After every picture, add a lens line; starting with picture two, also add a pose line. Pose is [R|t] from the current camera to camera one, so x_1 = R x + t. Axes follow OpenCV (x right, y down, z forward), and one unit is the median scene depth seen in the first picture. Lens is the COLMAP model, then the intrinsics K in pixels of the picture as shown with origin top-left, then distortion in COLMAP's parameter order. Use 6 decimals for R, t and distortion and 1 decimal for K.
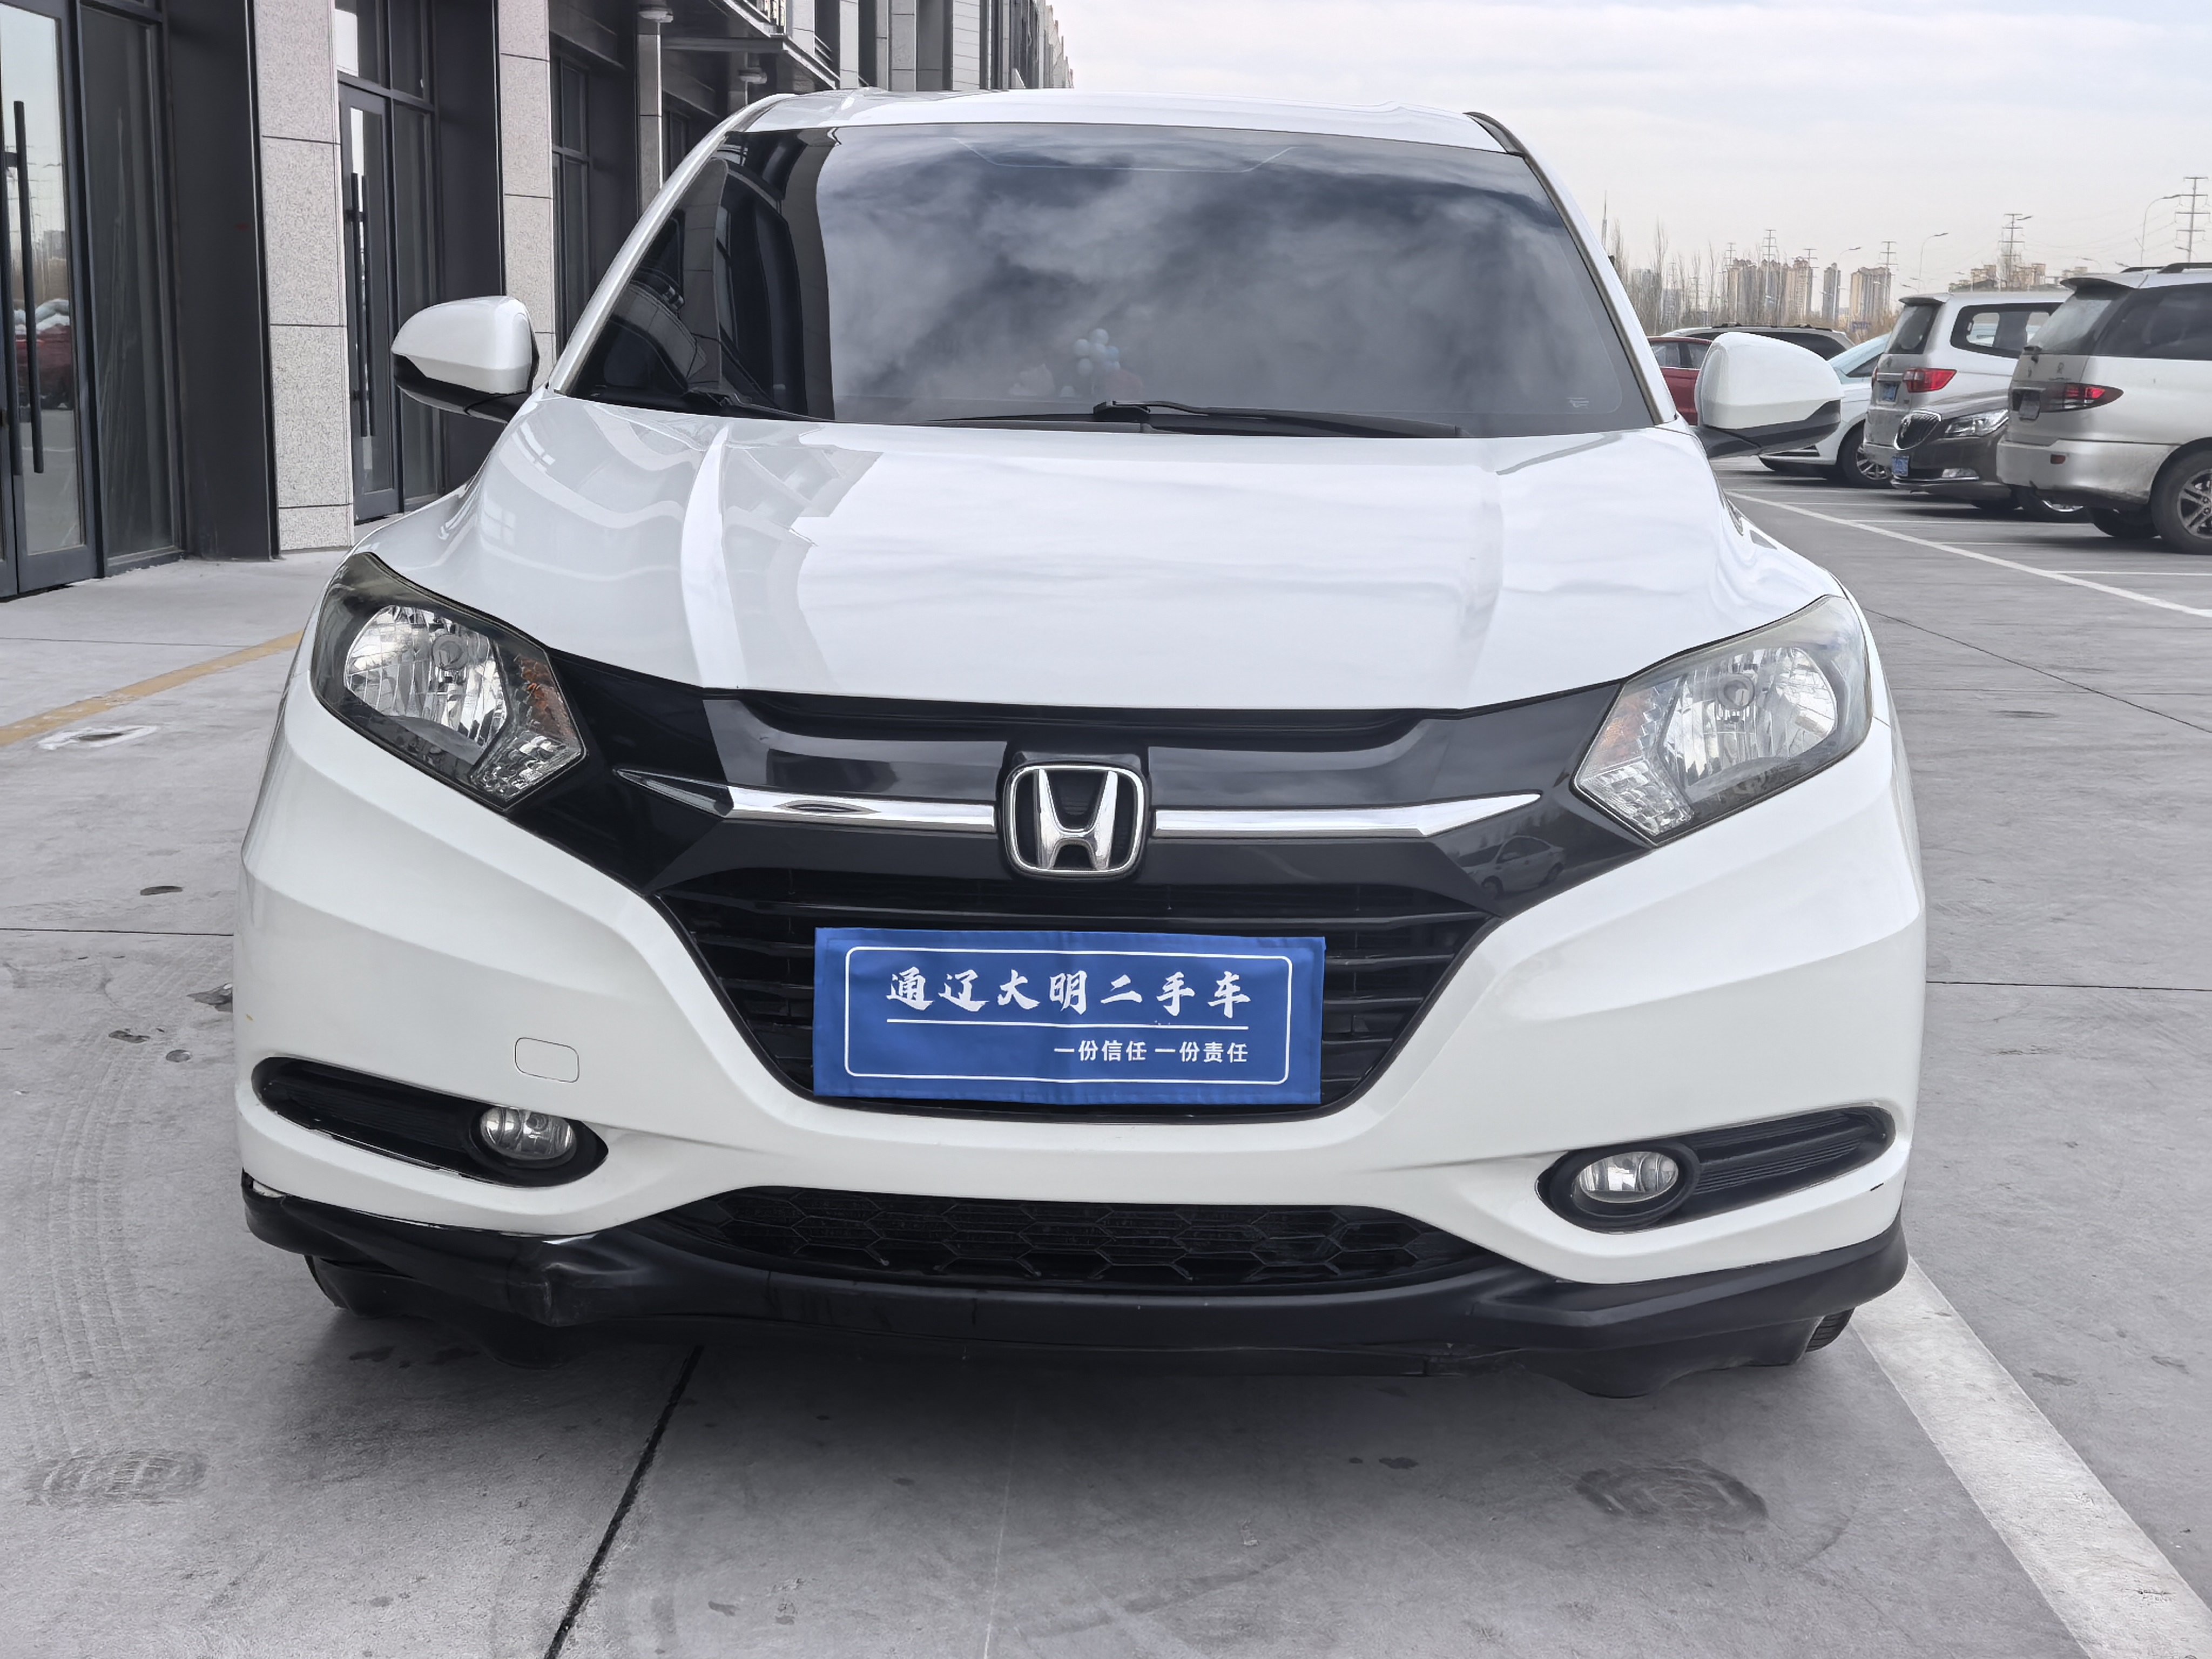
lens RADIAL K [[2818.8, 0, 1106.0], [0, 2818.8, 829.5], [0, 0, 1]] dist [0.077210, -0.039278]
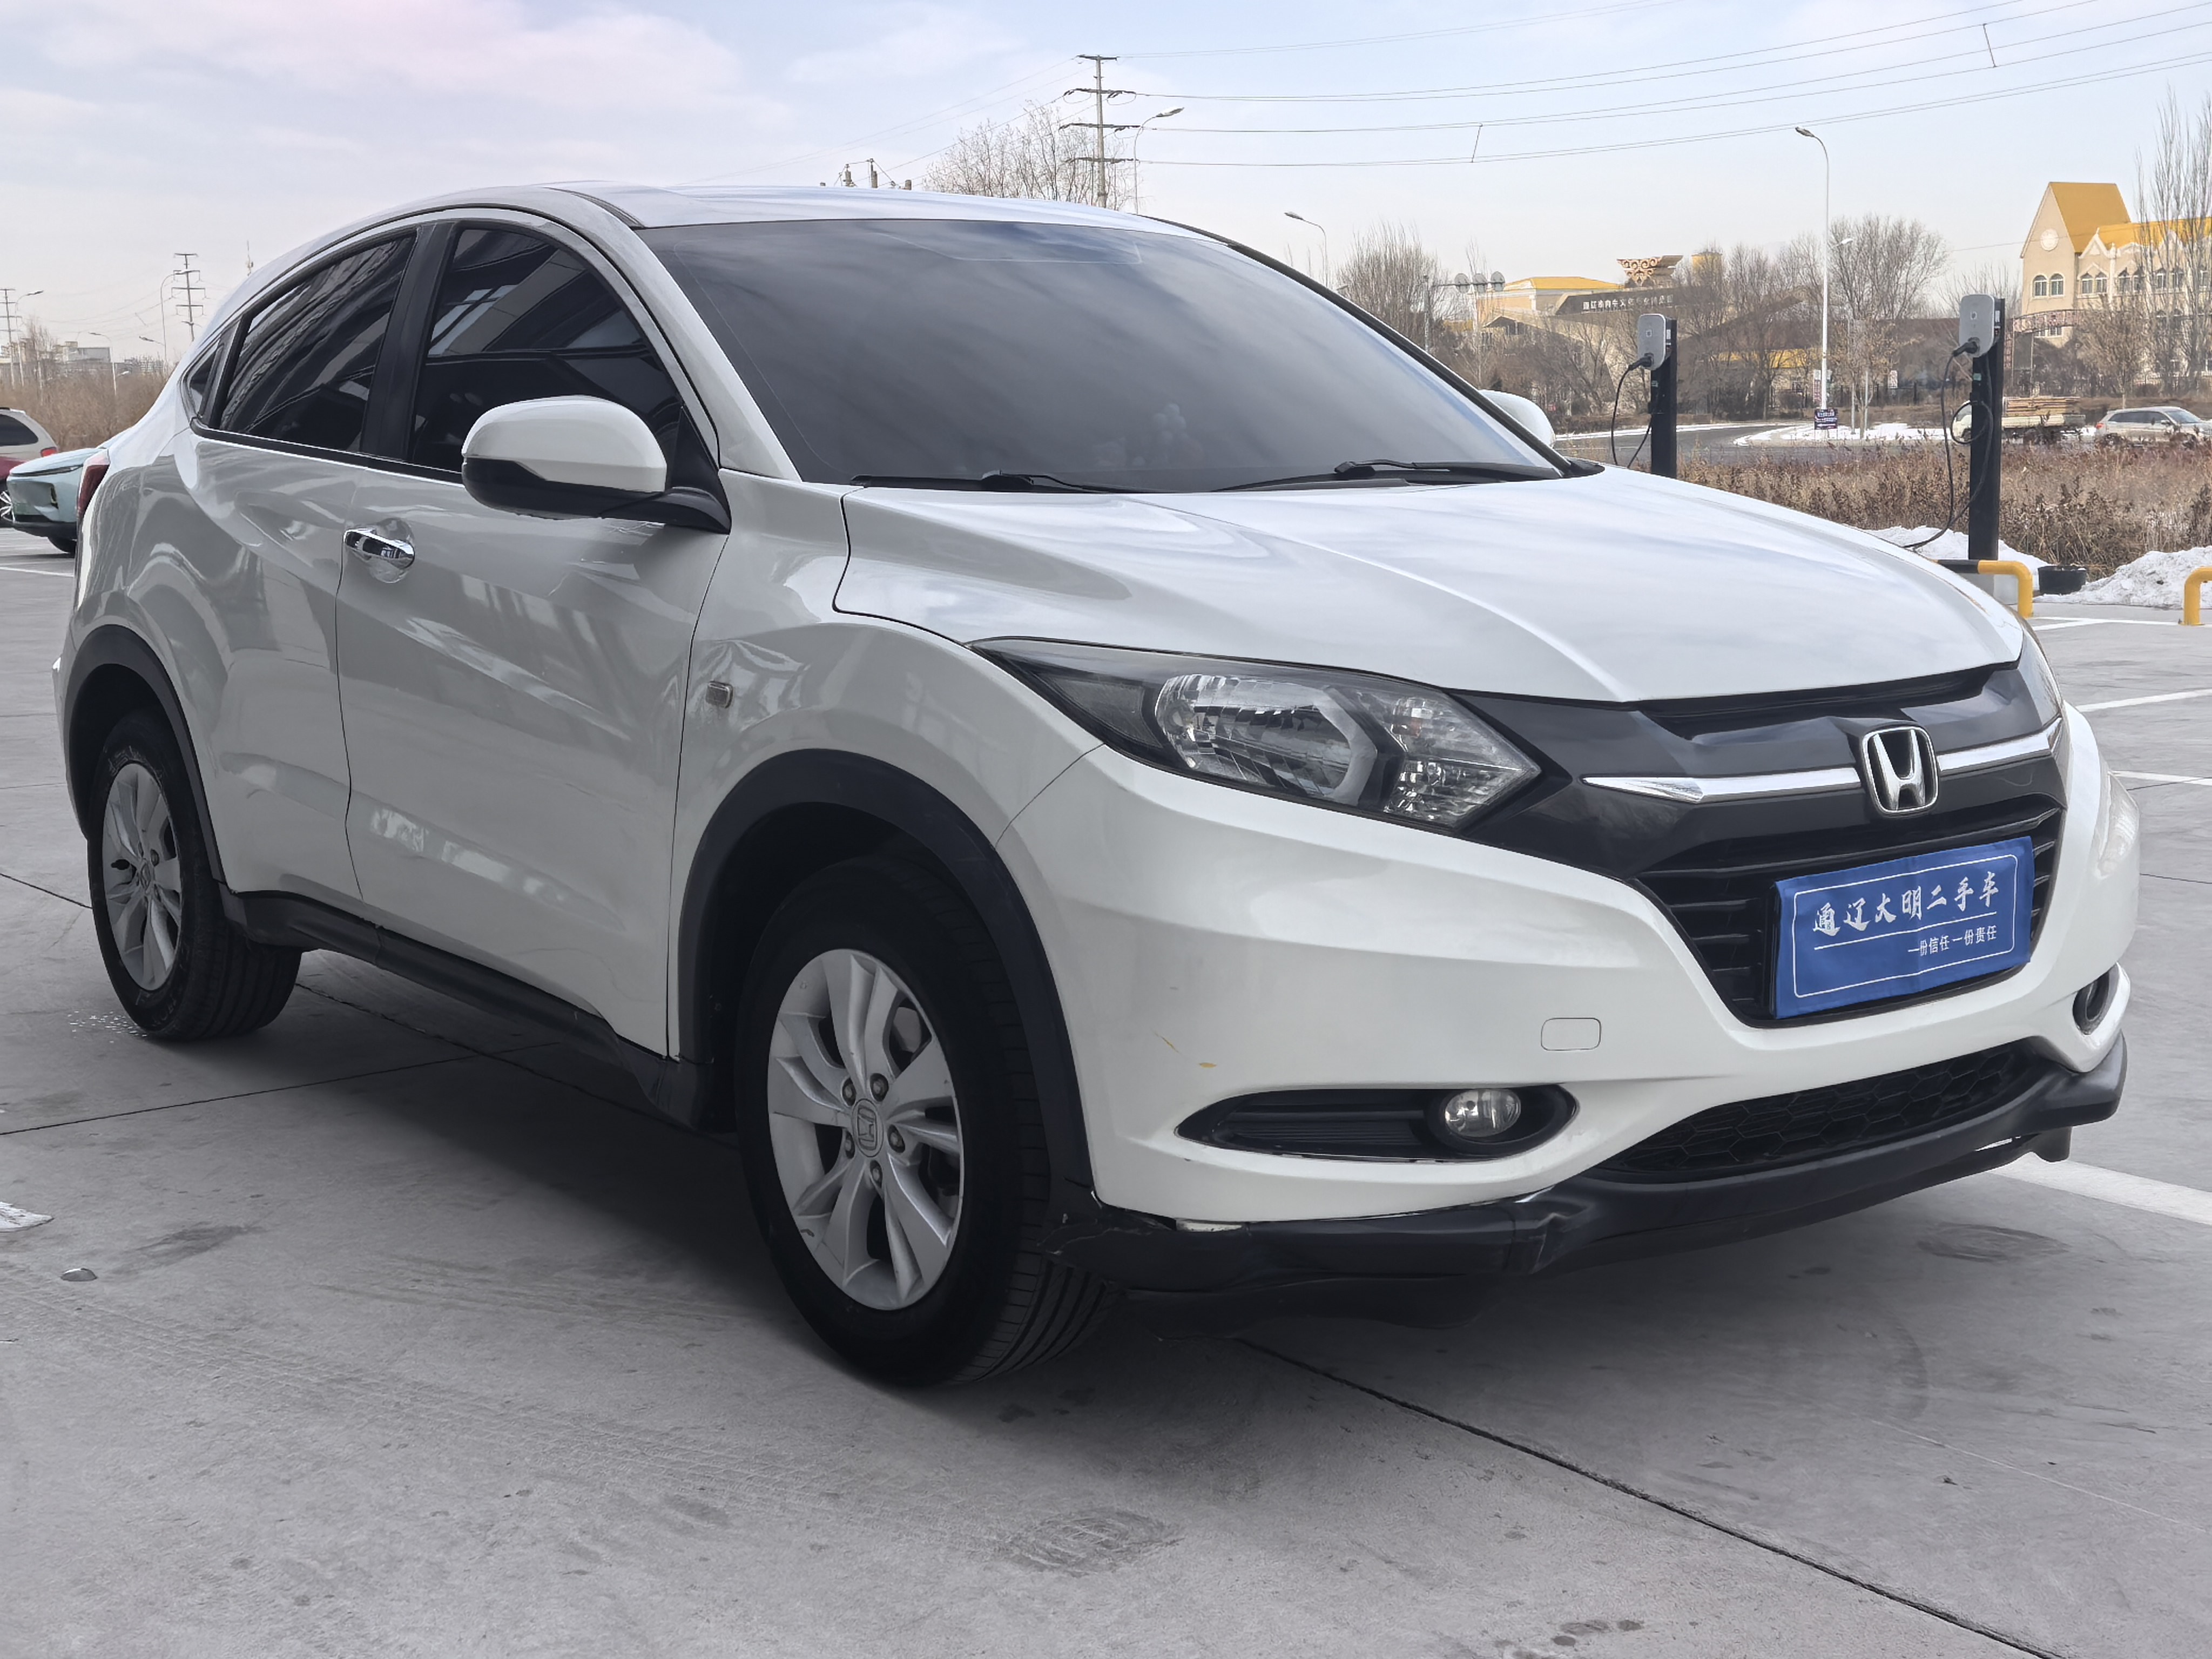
lens RADIAL K [[2818.8, 0, 1106.0], [0, 2818.8, 829.5], [0, 0, 1]] dist [0.077210, -0.039278]
pose [[0.788000, -0.125938, 0.602657, -1.071628], [0.140543, 0.989806, 0.023075, -0.057070], [-0.599420, 0.066517, 0.797666, 0.189815]]
